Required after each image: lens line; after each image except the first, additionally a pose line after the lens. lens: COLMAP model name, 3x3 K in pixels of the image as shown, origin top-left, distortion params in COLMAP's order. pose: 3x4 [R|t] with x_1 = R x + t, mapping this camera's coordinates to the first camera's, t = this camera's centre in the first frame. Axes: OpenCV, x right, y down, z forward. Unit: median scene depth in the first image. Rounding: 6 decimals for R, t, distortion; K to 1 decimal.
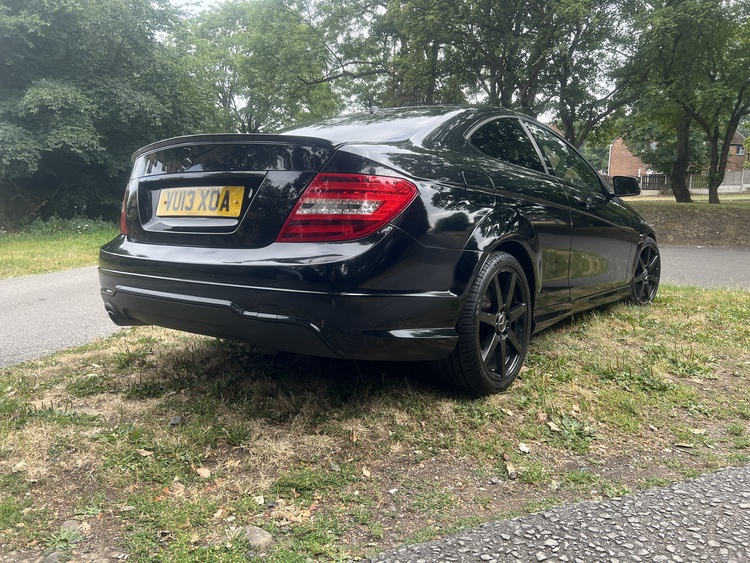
lens RADIAL K [[567.7, 0, 377.7], [0, 567.7, 274.6], [0, 0, 1]] dist [0.048454, -0.055032]
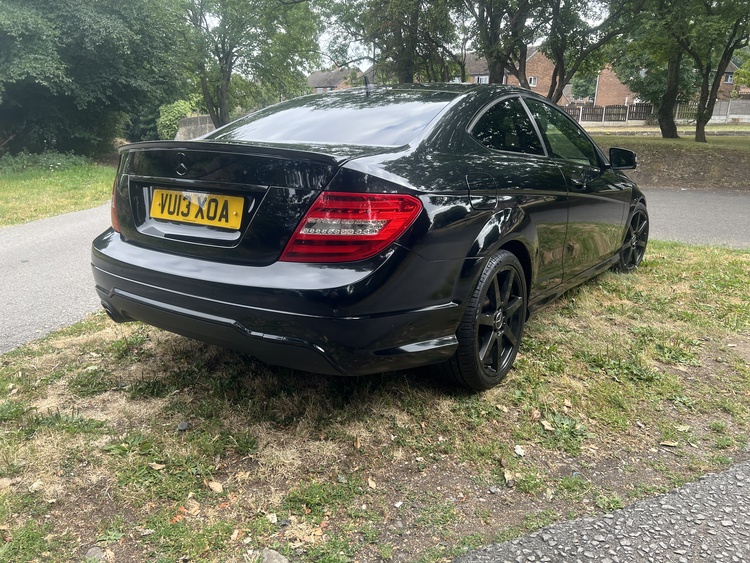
lens RADIAL K [[567.7, 0, 375.8], [0, 567.7, 283.4], [0, 0, 1]] dist [0.048454, -0.055032]
pose [[0.999525, -0.002362, 0.030718, -0.005261], [-0.001986, 0.990039, 0.140780, -0.019635], [-0.030744, -0.140774, 0.989564, 0.001605]]
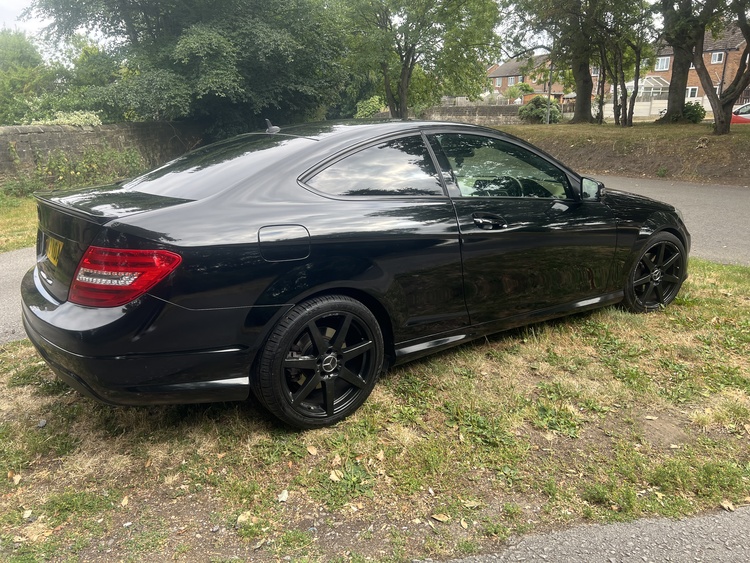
lens RADIAL K [[567.7, 0, 372.0], [0, 567.7, 277.9], [0, 0, 1]] dist [0.048454, -0.055032]
pose [[0.950795, 0.065259, -0.302870, 0.095487], [-0.018985, 0.988000, 0.153283, -0.036720], [0.309239, -0.139991, 0.940624, 0.011484]]
